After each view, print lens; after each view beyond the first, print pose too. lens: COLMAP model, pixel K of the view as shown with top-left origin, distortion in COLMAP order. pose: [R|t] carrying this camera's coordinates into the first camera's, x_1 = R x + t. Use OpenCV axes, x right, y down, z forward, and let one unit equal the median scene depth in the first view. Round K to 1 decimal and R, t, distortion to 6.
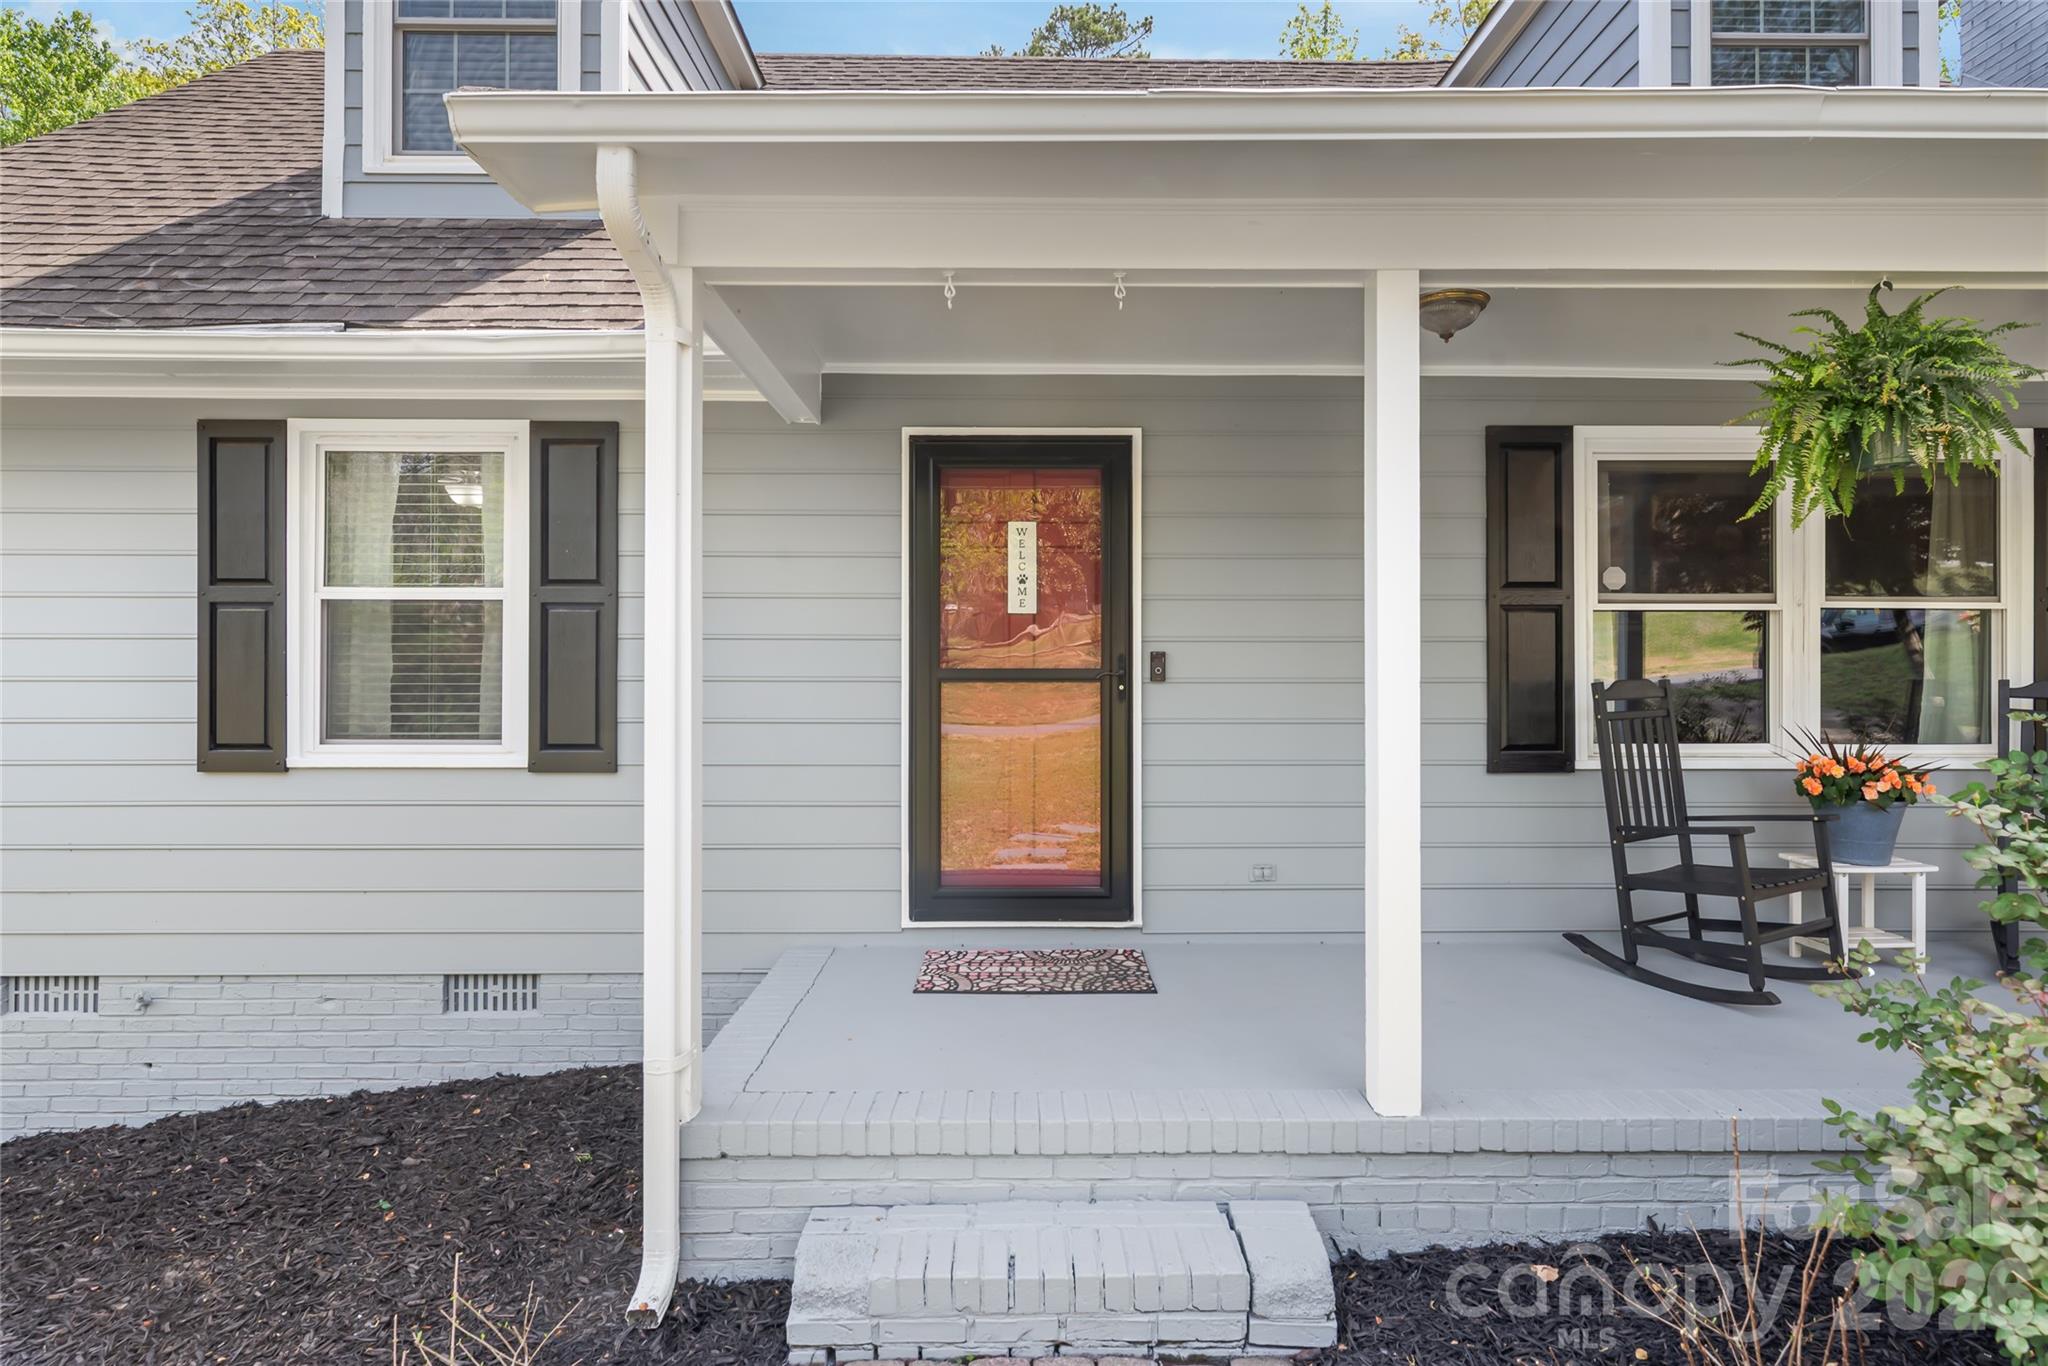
lens RADIAL K [[1085.2, 0, 1009.5], [0, 1085.2, 674.5], [0, 0, 1]] dist [0.004401, -0.002315]
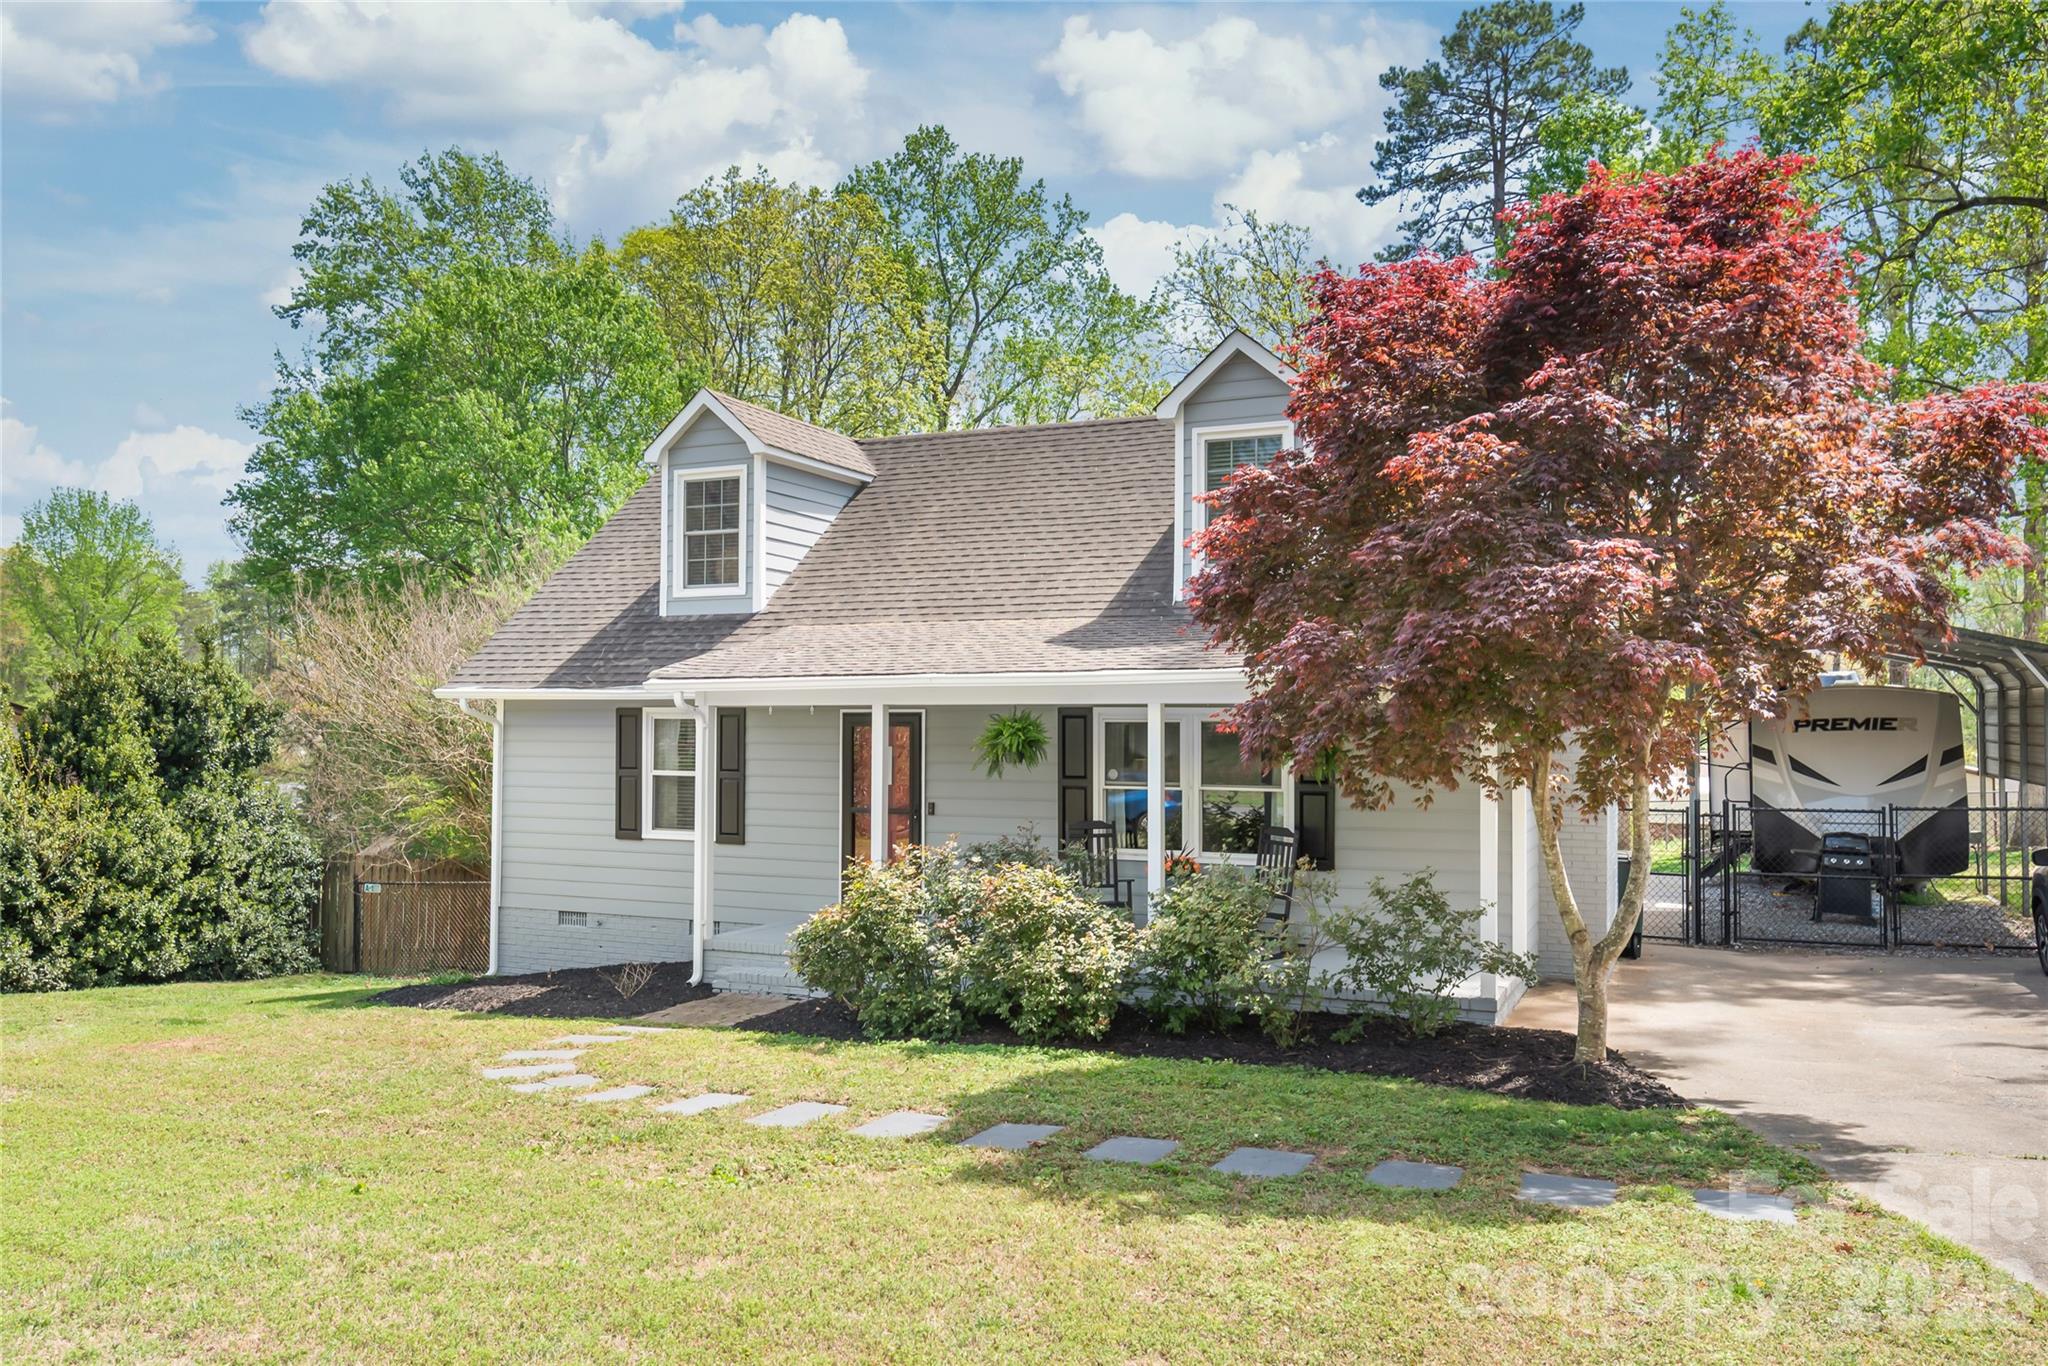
lens RADIAL K [[1742.4, 0, 1027.7], [0, 1742.4, 684.6], [0, 0, 1]] dist [-0.000560, 0.000061]
pose [[0.891784, -0.004642, -0.452437, 2.085300], [-0.002995, 0.999865, -0.016162, -0.222381], [0.452451, 0.015768, 0.891650, -2.354155]]
